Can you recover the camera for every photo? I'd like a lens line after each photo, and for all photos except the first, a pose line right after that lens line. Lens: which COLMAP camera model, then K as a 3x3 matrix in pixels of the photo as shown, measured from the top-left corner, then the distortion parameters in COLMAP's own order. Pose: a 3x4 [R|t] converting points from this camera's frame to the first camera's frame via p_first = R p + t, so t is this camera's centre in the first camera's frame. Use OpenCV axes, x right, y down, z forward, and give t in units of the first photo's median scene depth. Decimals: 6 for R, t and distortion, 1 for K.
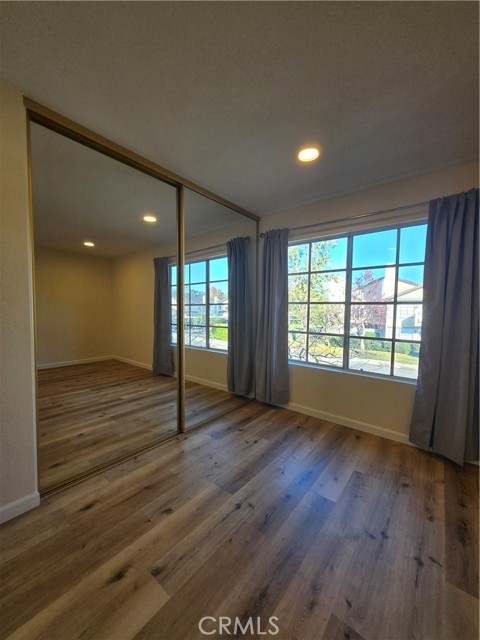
lens RADIAL K [[250.1, 0, 237.9], [0, 250.1, 323.7], [0, 0, 1]] dist [-0.000464, 0.000394]
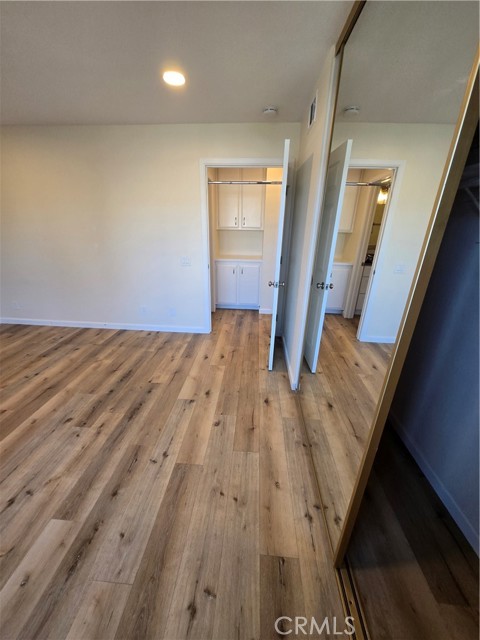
lens RADIAL K [[250.1, 0, 236.7], [0, 250.1, 320.5], [0, 0, 1]] dist [-0.000464, 0.000394]
pose [[-0.820094, 0.178026, -0.543831, 0.168492], [-0.063760, 0.916027, 0.396017, -0.174668], [0.568665, 0.359446, -0.739877, 1.285536]]
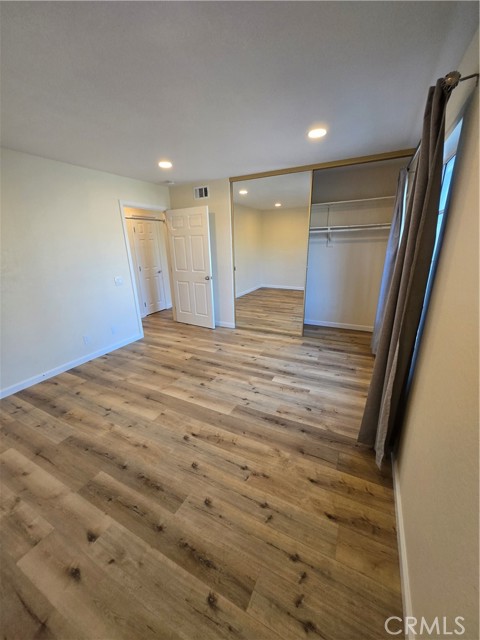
lens RADIAL K [[250.1, 0, 235.9], [0, 250.1, 323.9], [0, 0, 1]] dist [-0.000464, 0.000394]
pose [[0.200820, 0.286385, -0.936832, 1.402039], [-0.027915, 0.957599, 0.286749, -0.120309], [0.979230, -0.031434, 0.200300, 0.314065]]
